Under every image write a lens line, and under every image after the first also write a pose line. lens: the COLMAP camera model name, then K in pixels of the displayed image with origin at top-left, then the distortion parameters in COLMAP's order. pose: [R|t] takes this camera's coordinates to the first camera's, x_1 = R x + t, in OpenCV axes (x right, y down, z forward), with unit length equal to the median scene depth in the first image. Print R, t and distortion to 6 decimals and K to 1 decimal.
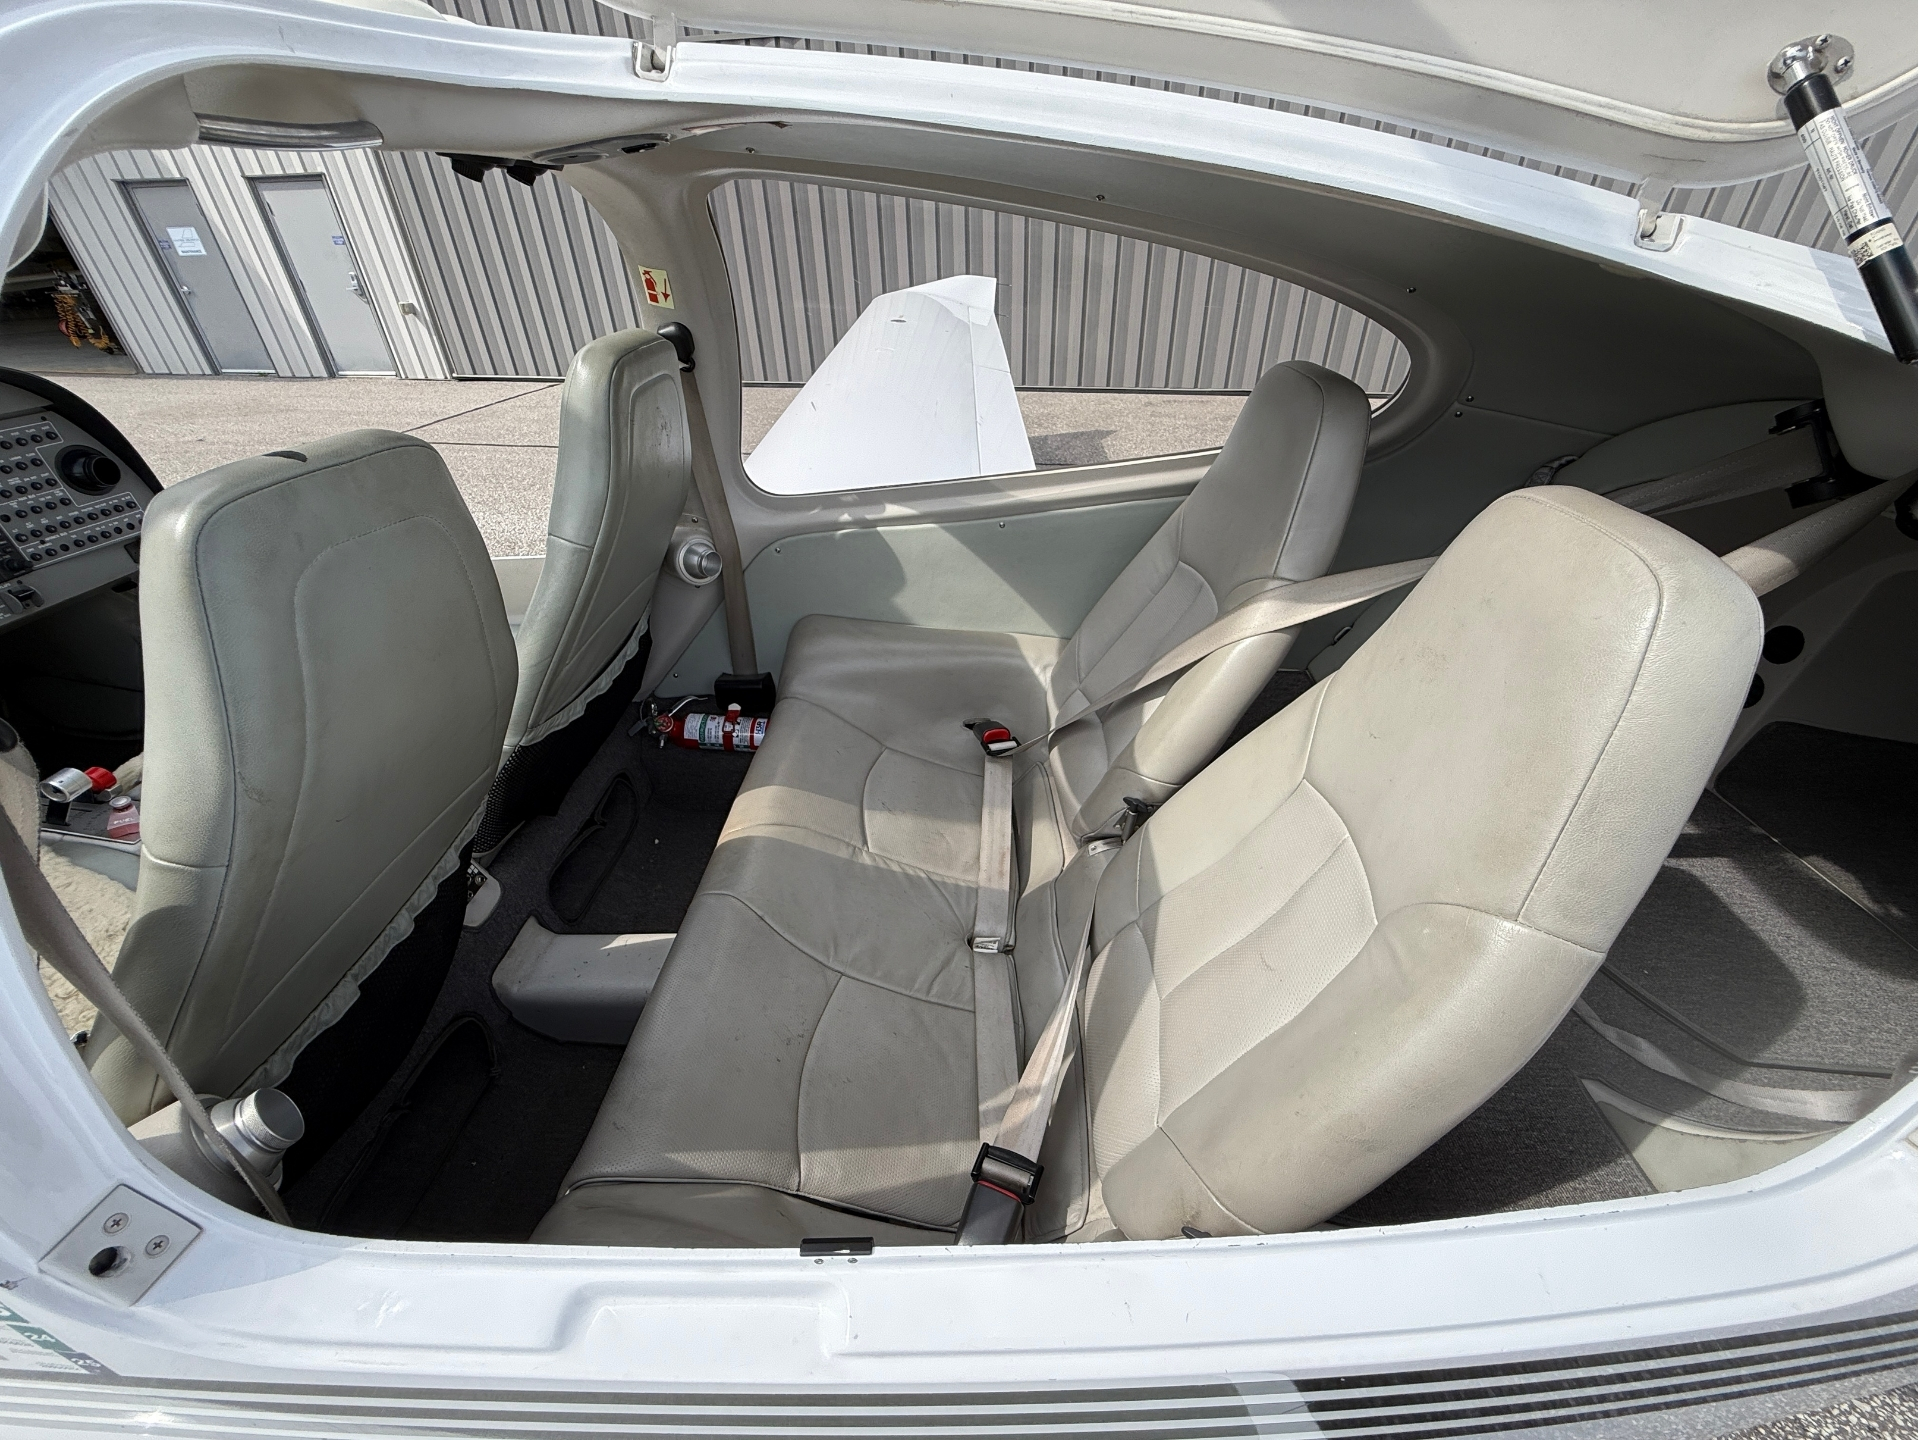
lens RADIAL K [[771.5, 0, 956.7], [0, 771.5, 721.5], [0, 0, 1]] dist [-0.001758, 0.000548]
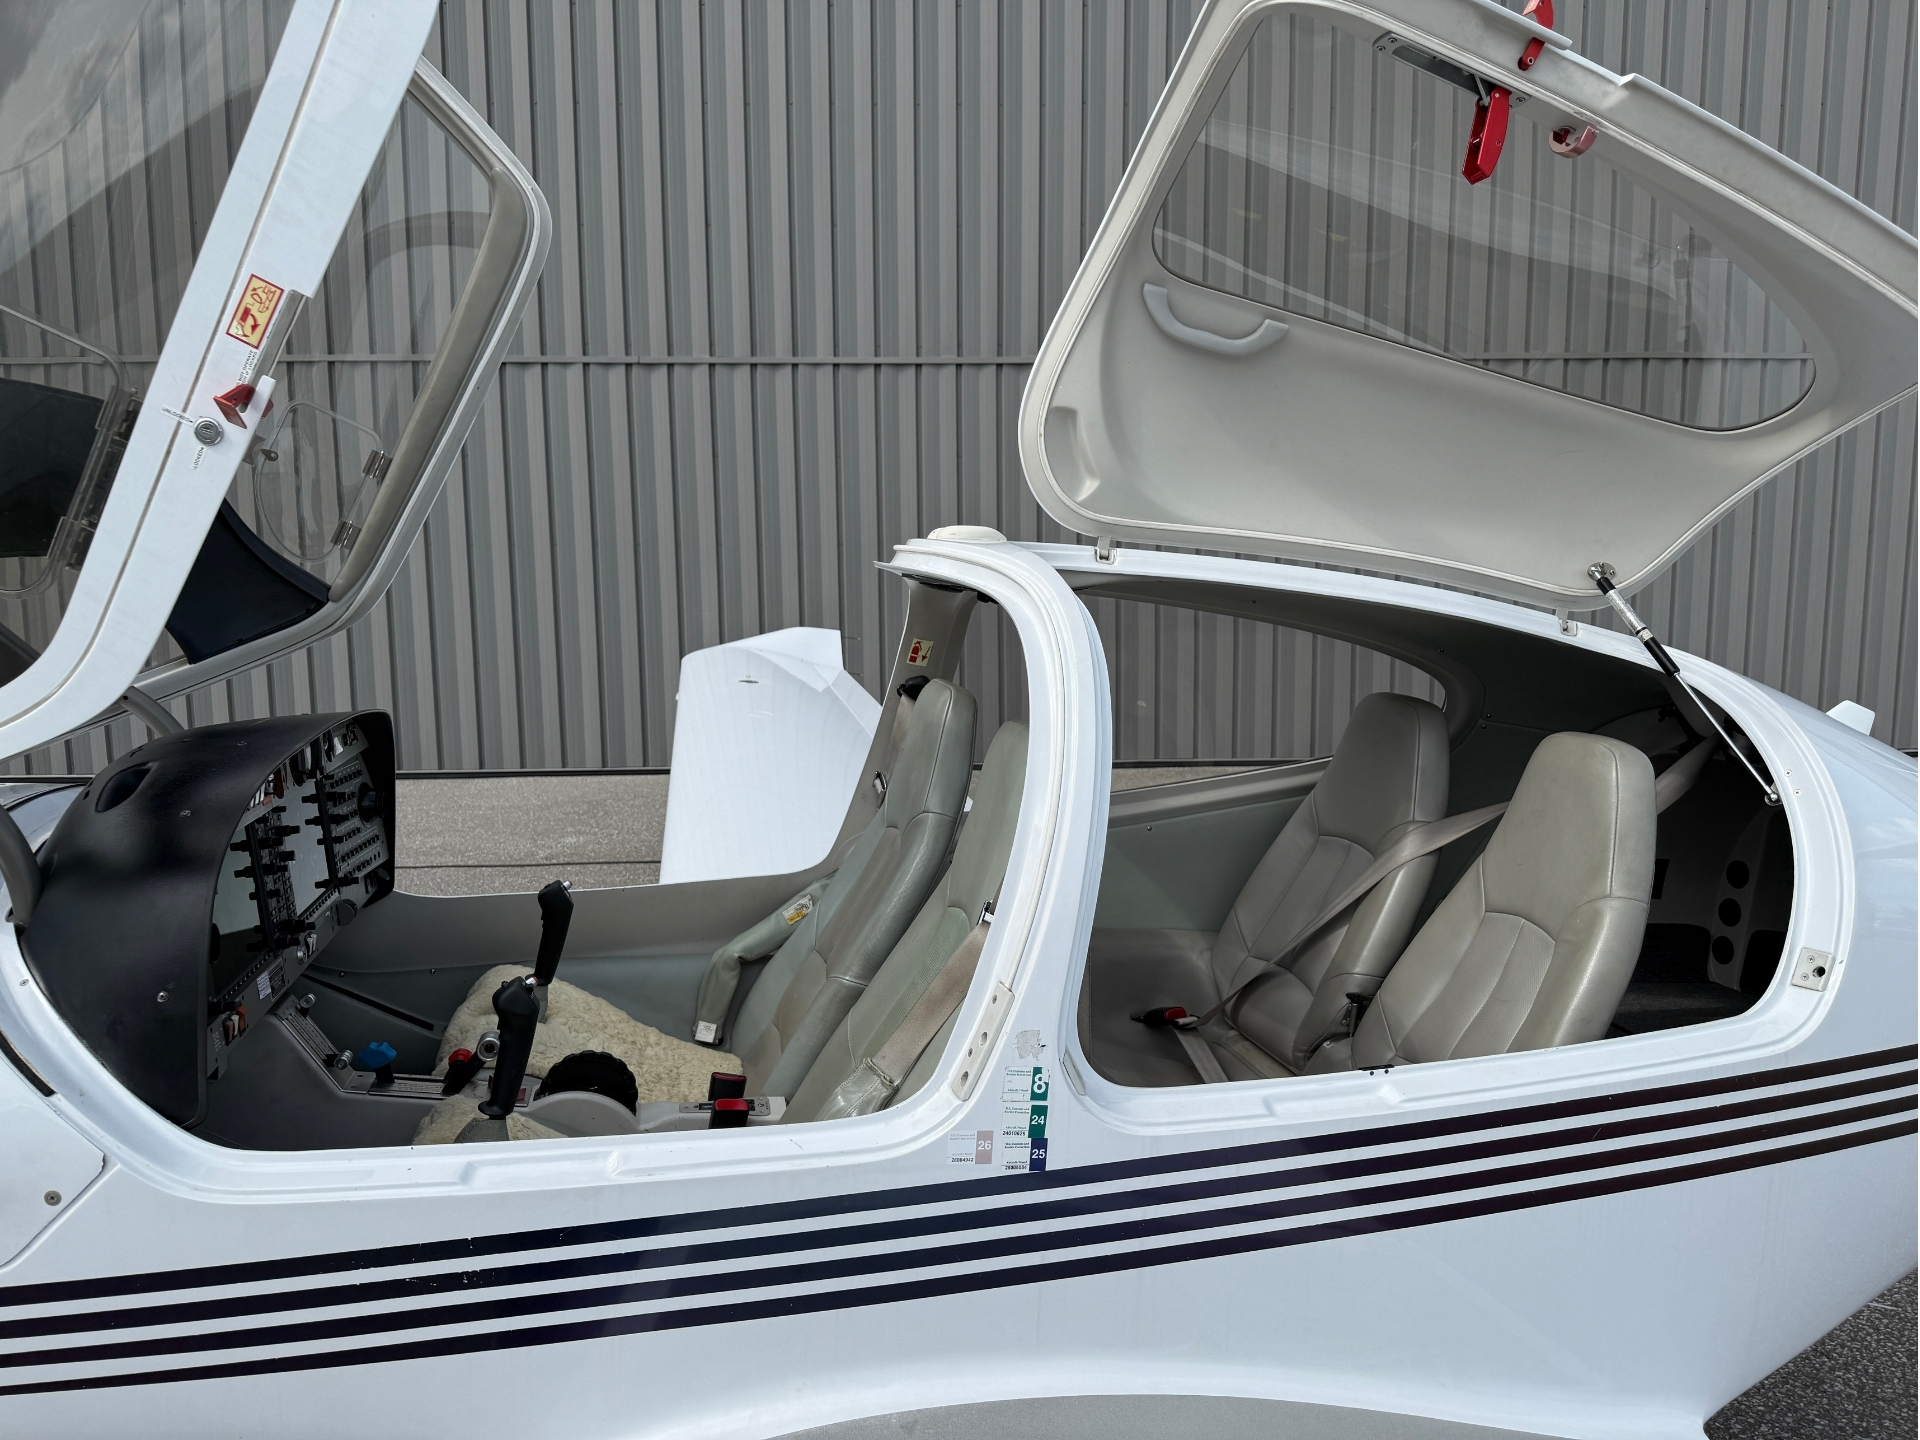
lens RADIAL K [[1368.6, 0, 968.3], [0, 1368.6, 714.0], [0, 0, 1]] dist [0.071718, -0.114693]
pose [[0.967438, -0.019355, 0.252365, -0.884643], [0.128485, 0.896607, -0.423778, 0.524464], [-0.218070, 0.442404, 0.869899, -0.986875]]
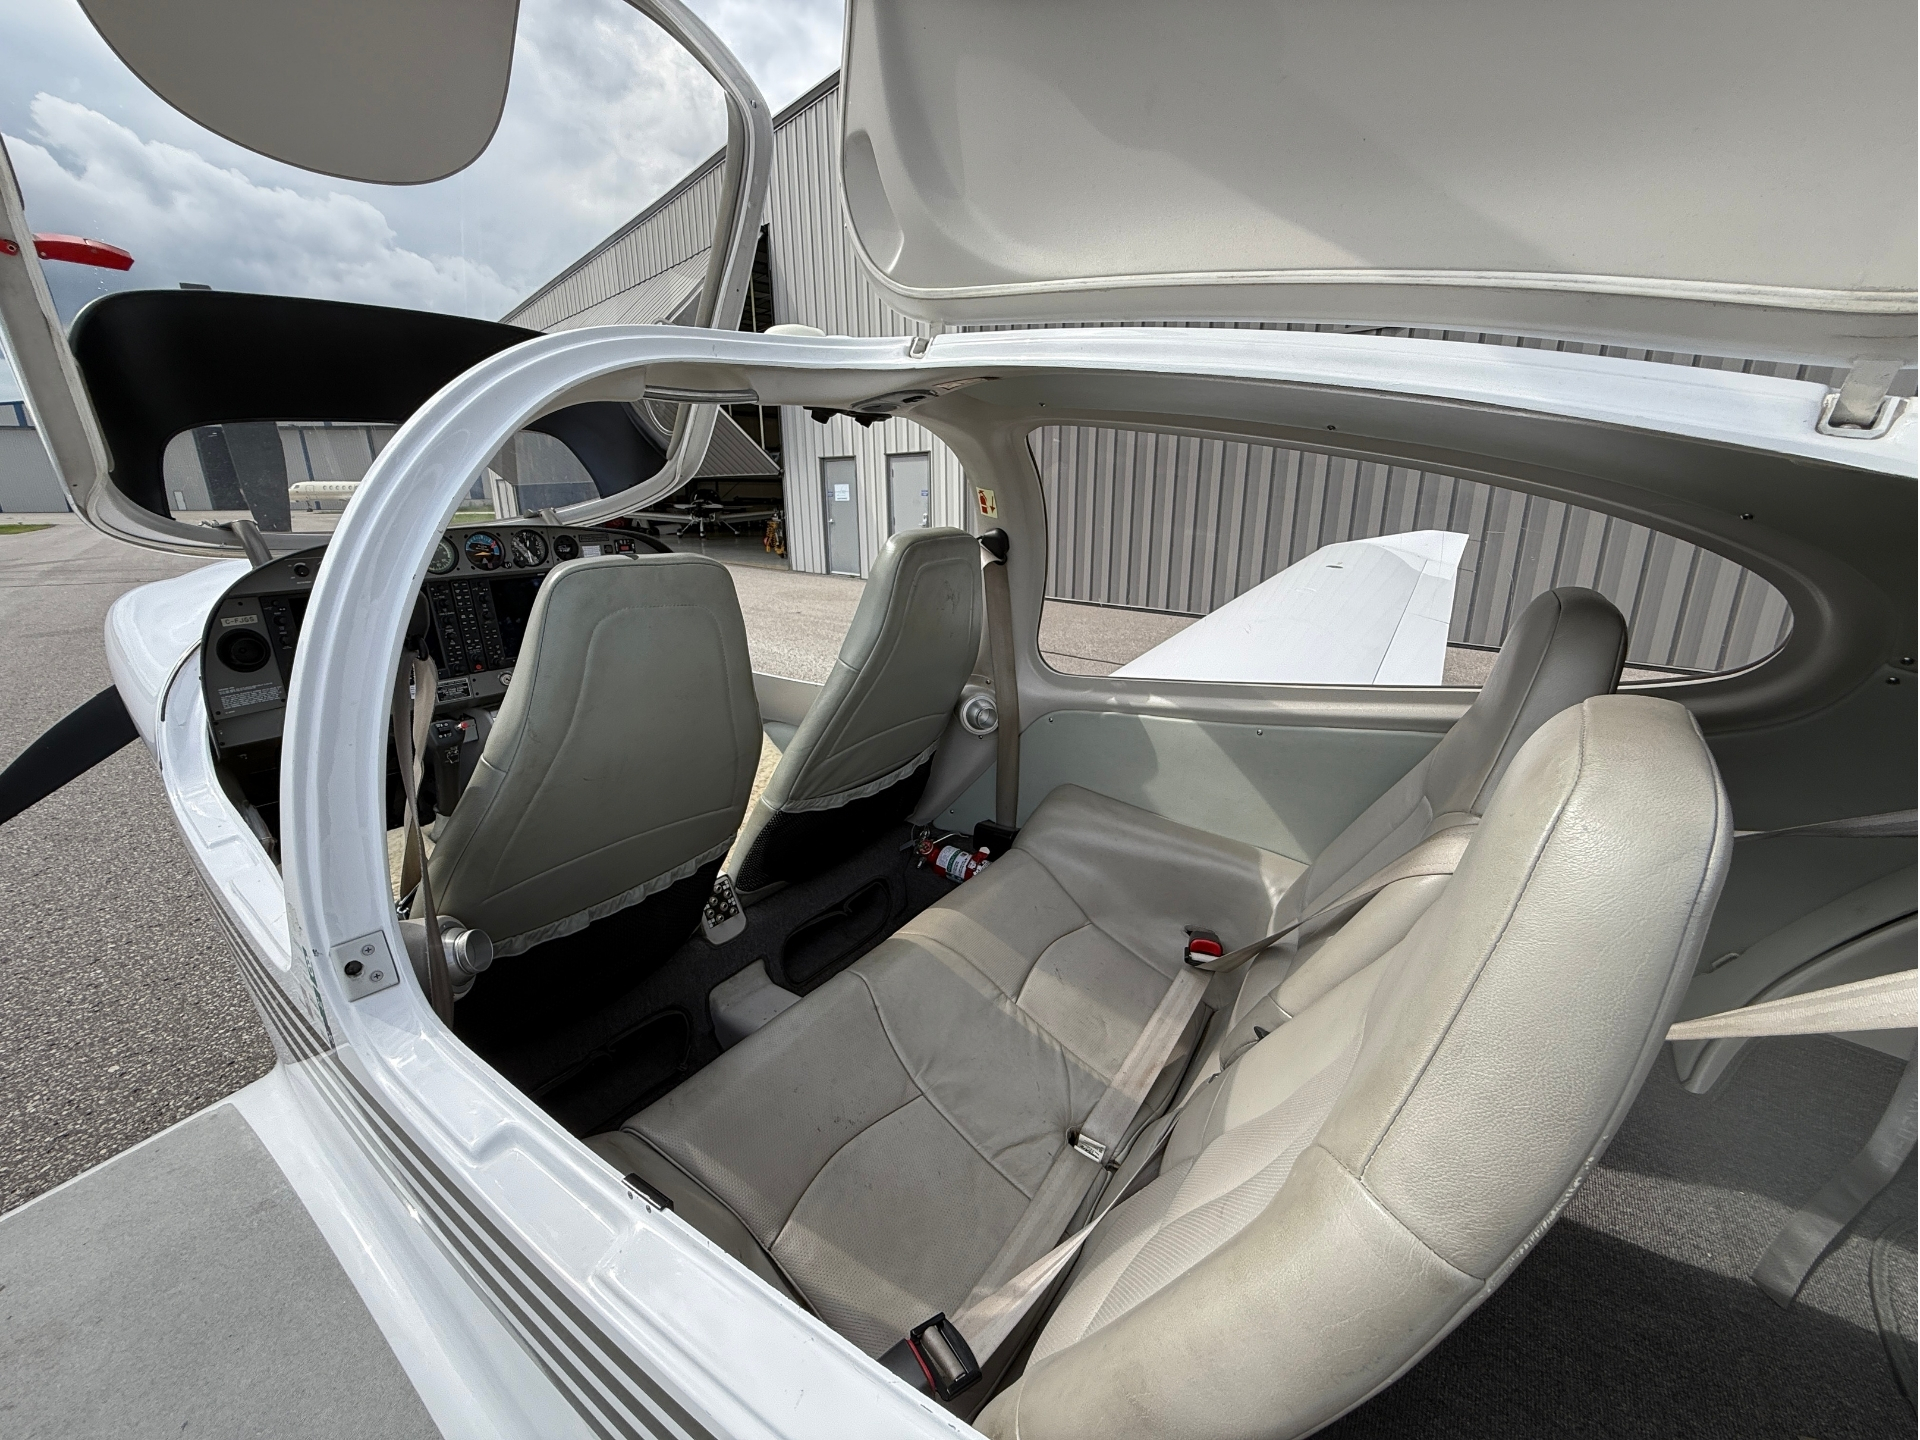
lens RADIAL K [[771.5, 0, 950.6], [0, 771.5, 717.8], [0, 0, 1]] dist [-0.001758, 0.000548]
pose [[0.833411, 0.167138, -0.526774, 0.300335], [-0.308349, 0.931646, -0.192243, 0.043760], [0.458635, 0.322648, 0.827981, 0.011216]]
